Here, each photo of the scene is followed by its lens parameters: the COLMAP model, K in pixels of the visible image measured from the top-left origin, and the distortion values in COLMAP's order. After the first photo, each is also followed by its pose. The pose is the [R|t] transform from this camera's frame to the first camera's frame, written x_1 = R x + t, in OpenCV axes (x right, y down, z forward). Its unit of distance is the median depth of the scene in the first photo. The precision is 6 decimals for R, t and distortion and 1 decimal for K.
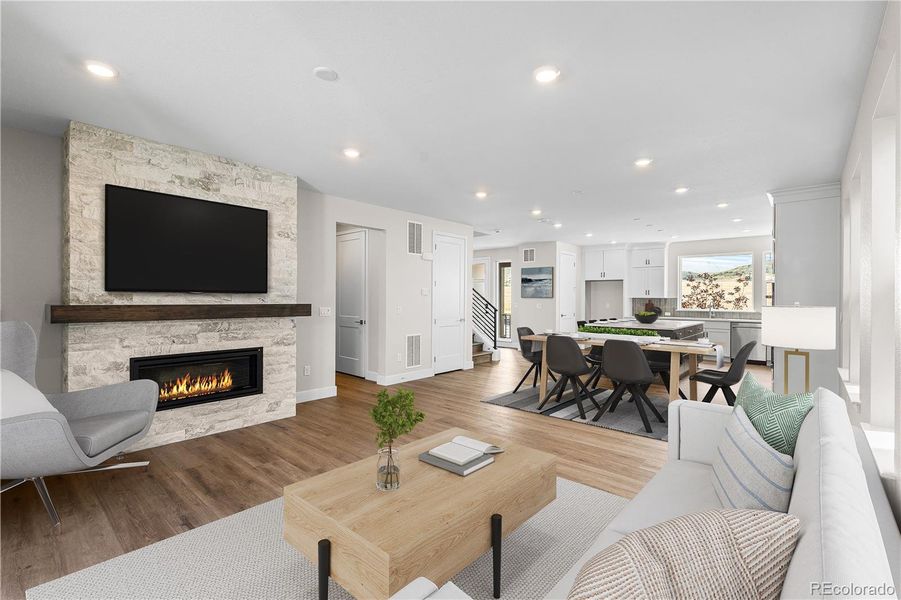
lens RADIAL K [[402.7, 0, 448.1], [0, 402.7, 299.9], [0, 0, 1]] dist [-0.001687, 0.000124]
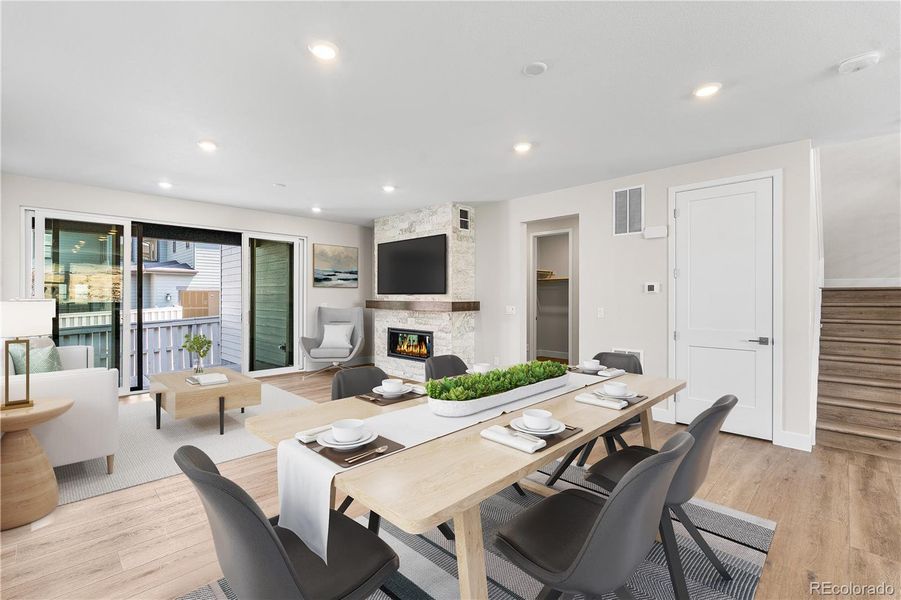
lens RADIAL K [[402.7, 0, 448.1], [0, 402.7, 299.9], [0, 0, 1]] dist [-0.001687, 0.000124]
pose [[-0.047822, 0.016595, -0.998718, 1.008912], [0.001374, 0.999862, 0.016549, -0.018938], [0.998855, -0.000581, -0.047838, 1.159659]]
